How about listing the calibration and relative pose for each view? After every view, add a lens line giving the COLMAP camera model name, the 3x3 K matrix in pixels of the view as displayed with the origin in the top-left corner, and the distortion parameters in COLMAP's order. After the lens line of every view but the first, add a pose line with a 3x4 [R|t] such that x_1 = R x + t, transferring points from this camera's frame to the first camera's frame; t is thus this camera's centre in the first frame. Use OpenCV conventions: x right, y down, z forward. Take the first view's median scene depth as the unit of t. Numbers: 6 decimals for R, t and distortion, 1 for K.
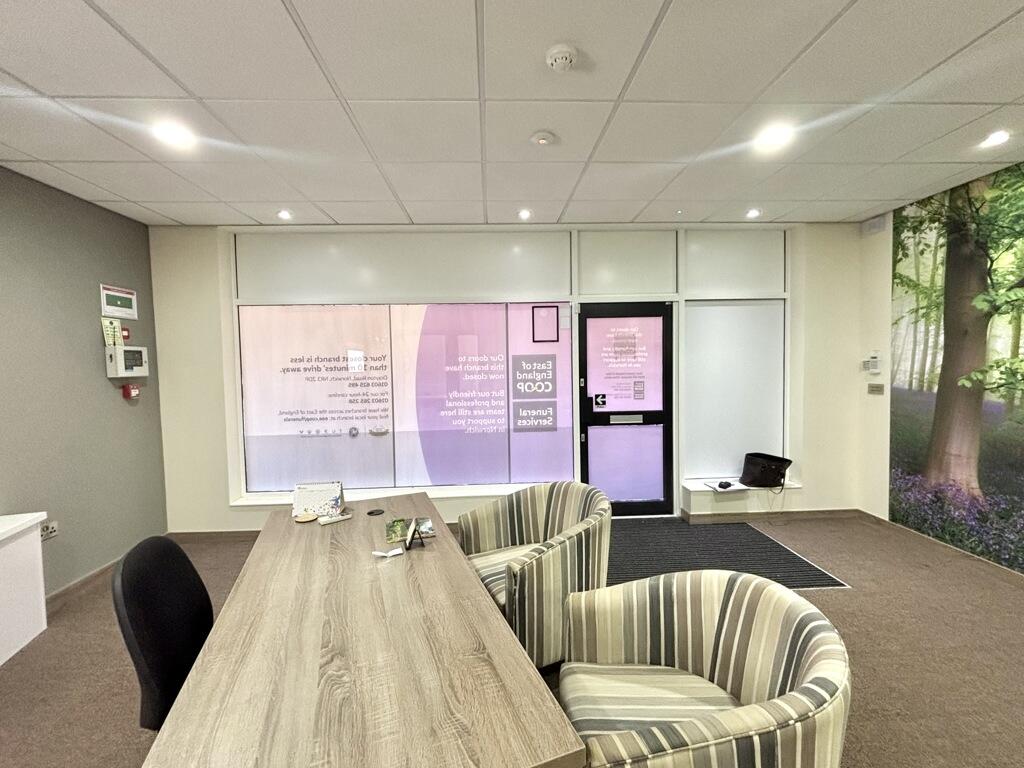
lens RADIAL K [[419.5, 0, 512.0], [0, 419.5, 384.0], [0, 0, 1]] dist [-0.002724, -0.000557]
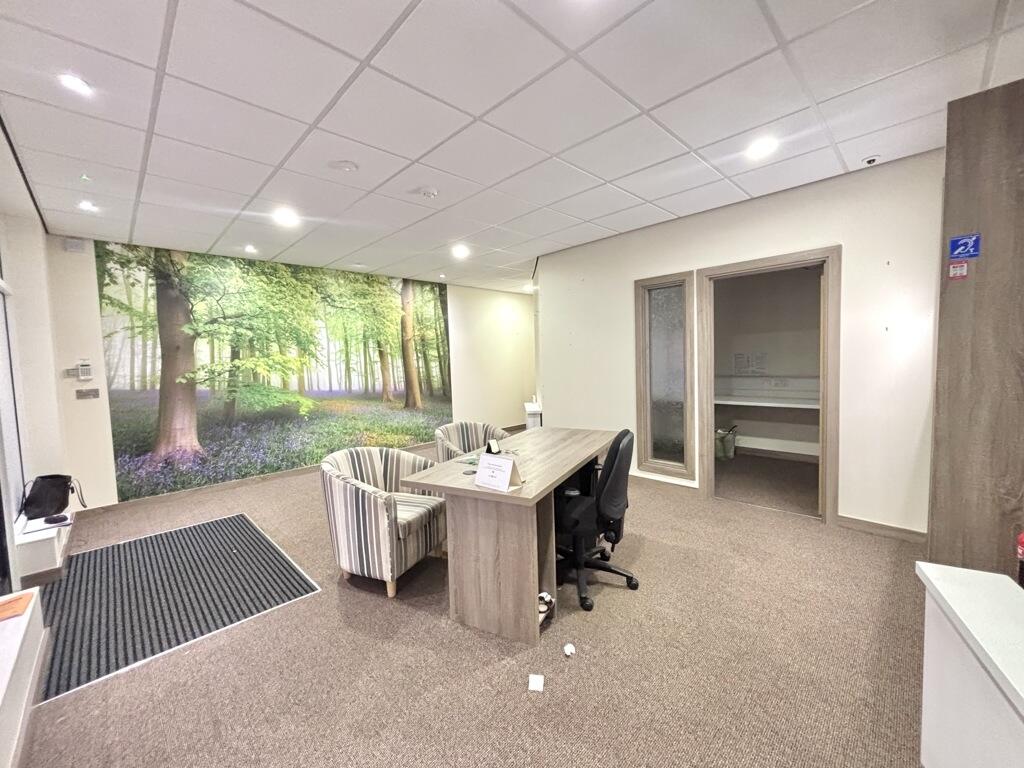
lens RADIAL K [[419.5, 0, 512.0], [0, 419.5, 384.0], [0, 0, 1]] dist [-0.002724, -0.000557]
pose [[-0.650883, -0.007826, 0.759138, -0.812725], [0.083597, 0.993127, 0.081915, -0.012765], [-0.754561, 0.116779, -0.645756, 1.003993]]
